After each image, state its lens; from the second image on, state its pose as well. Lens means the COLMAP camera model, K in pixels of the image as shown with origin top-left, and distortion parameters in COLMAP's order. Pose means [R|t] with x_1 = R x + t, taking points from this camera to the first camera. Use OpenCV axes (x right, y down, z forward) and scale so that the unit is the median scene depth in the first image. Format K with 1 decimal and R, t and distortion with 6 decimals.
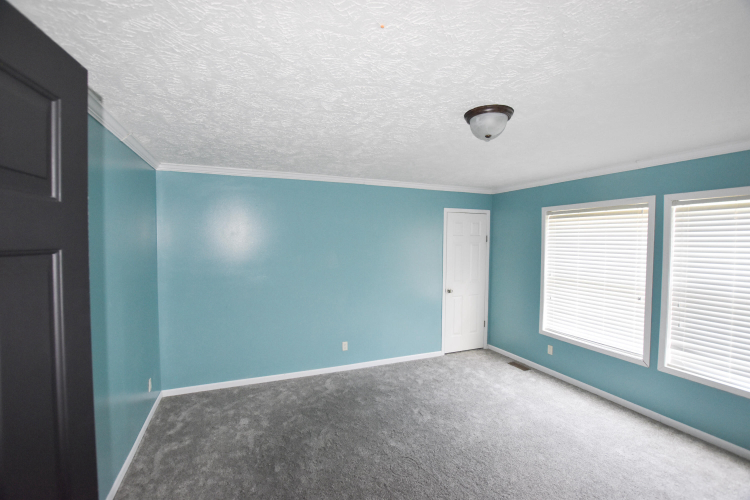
lens RADIAL K [[336.5, 0, 380.4], [0, 336.5, 252.1], [0, 0, 1]] dist [-0.006337, 0.000334]
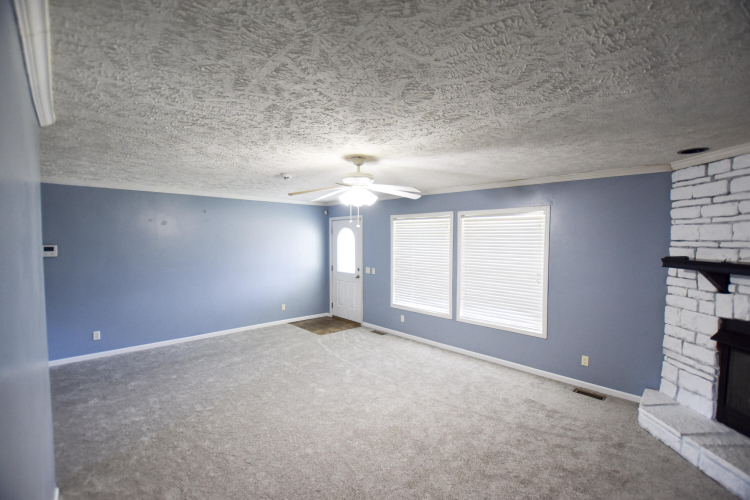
lens RADIAL K [[331.7, 0, 374.8], [0, 331.7, 251.8], [0, 0, 1]] dist [-0.031305, 0.005649]
pose [[0.937472, -0.017772, 0.347607, -0.080717], [0.016305, 0.999842, 0.007145, 0.006050], [-0.347679, -0.001030, 0.937613, -0.338650]]
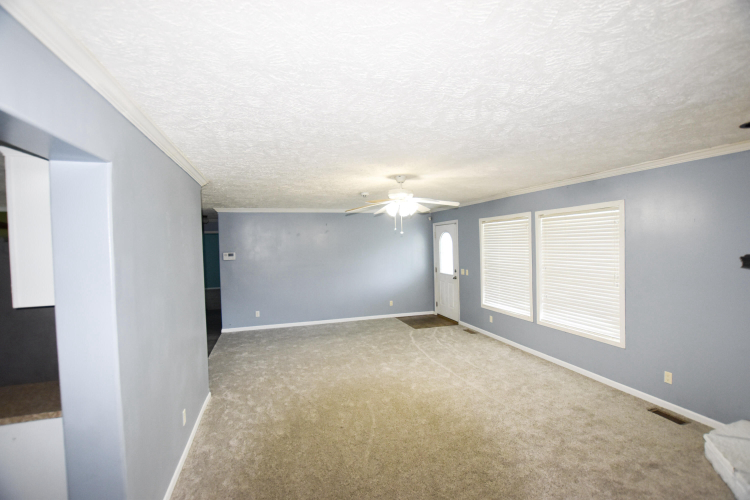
lens RADIAL K [[331.7, 0, 374.8], [0, 331.7, 251.8], [0, 0, 1]] dist [-0.031305, 0.005649]
pose [[0.993359, -0.030018, -0.111068, 0.248924], [0.028501, 0.999478, -0.015222, 0.020674], [0.111467, 0.011956, 0.993696, -0.589308]]
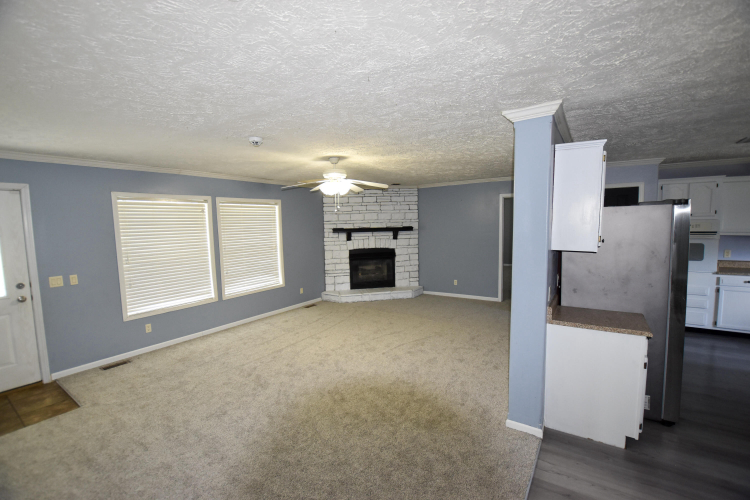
lens RADIAL K [[331.7, 0, 374.8], [0, 331.7, 251.8], [0, 0, 1]] dist [-0.031305, 0.005649]
pose [[-0.534178, -0.074426, 0.842090, -0.942574], [0.048885, 0.991731, 0.118661, -0.049607], [-0.843958, 0.104552, -0.526122, 1.157199]]
